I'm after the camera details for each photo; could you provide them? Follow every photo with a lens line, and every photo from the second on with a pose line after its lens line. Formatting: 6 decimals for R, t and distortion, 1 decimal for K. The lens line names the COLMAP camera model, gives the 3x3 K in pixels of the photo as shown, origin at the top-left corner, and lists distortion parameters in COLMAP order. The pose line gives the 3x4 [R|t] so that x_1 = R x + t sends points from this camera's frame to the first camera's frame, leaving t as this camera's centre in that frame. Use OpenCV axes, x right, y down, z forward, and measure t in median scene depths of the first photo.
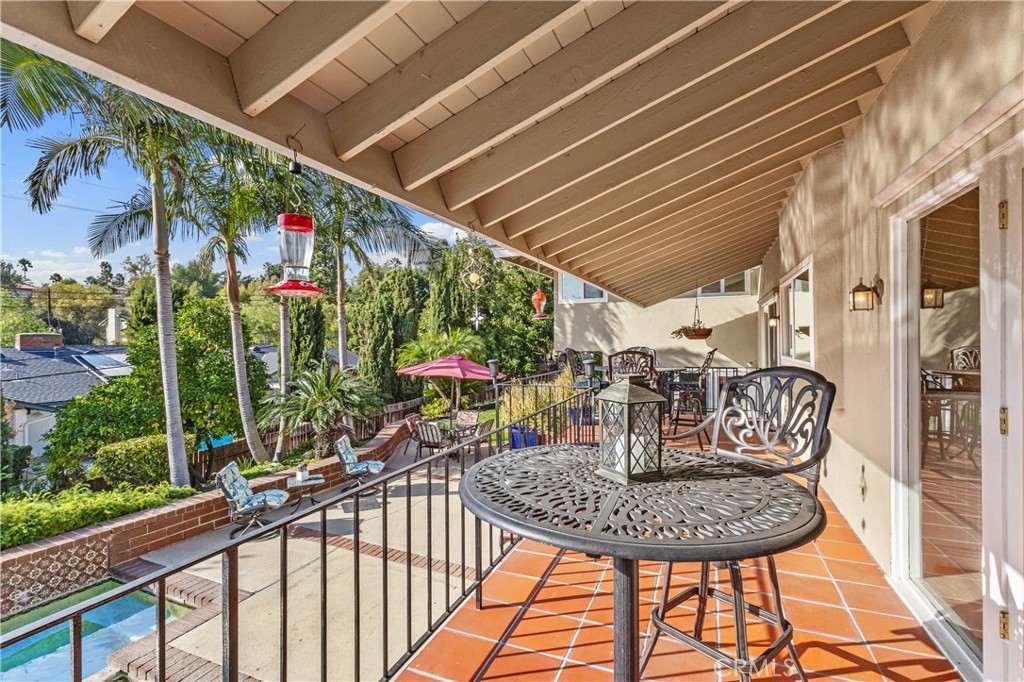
lens RADIAL K [[483.6, 0, 512.0], [0, 483.6, 341.0], [0, 0, 1]] dist [0.002832, -0.000156]
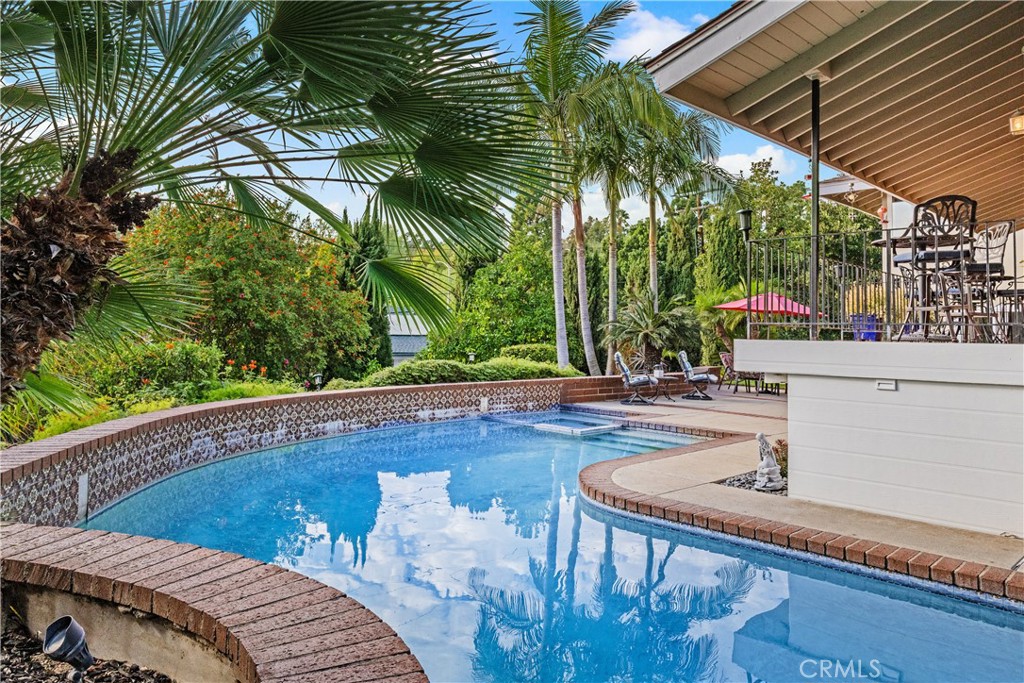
lens RADIAL K [[717.6, 0, 512.0], [0, 717.6, 341.5], [0, 0, 1]] dist [0.001936, 0.000050]
pose [[0.932580, 0.026617, -0.359980, -0.037806], [-0.022160, 0.999618, 0.016505, 0.058702], [0.360282, -0.007415, 0.932814, -0.302465]]
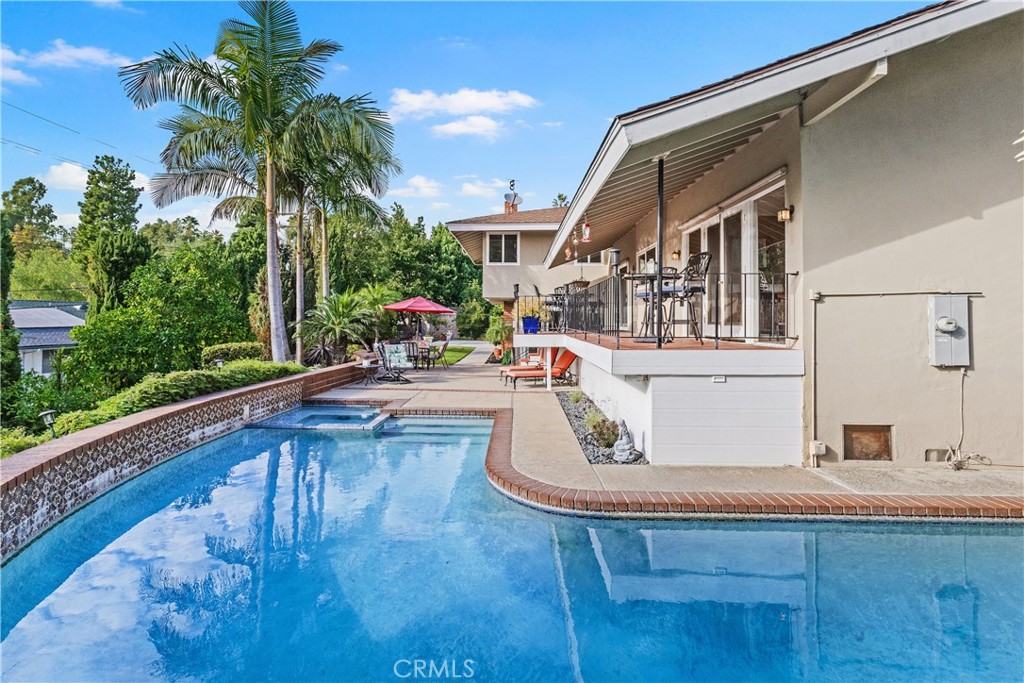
lens RADIAL K [[483.6, 0, 512.0], [0, 483.6, 341.5], [0, 0, 1]] dist [0.002832, -0.000156]
pose [[0.925760, -0.007590, 0.378036, -0.202785], [-0.010345, 0.998916, 0.045389, 0.045125], [-0.377971, -0.045930, 0.924678, -0.209333]]
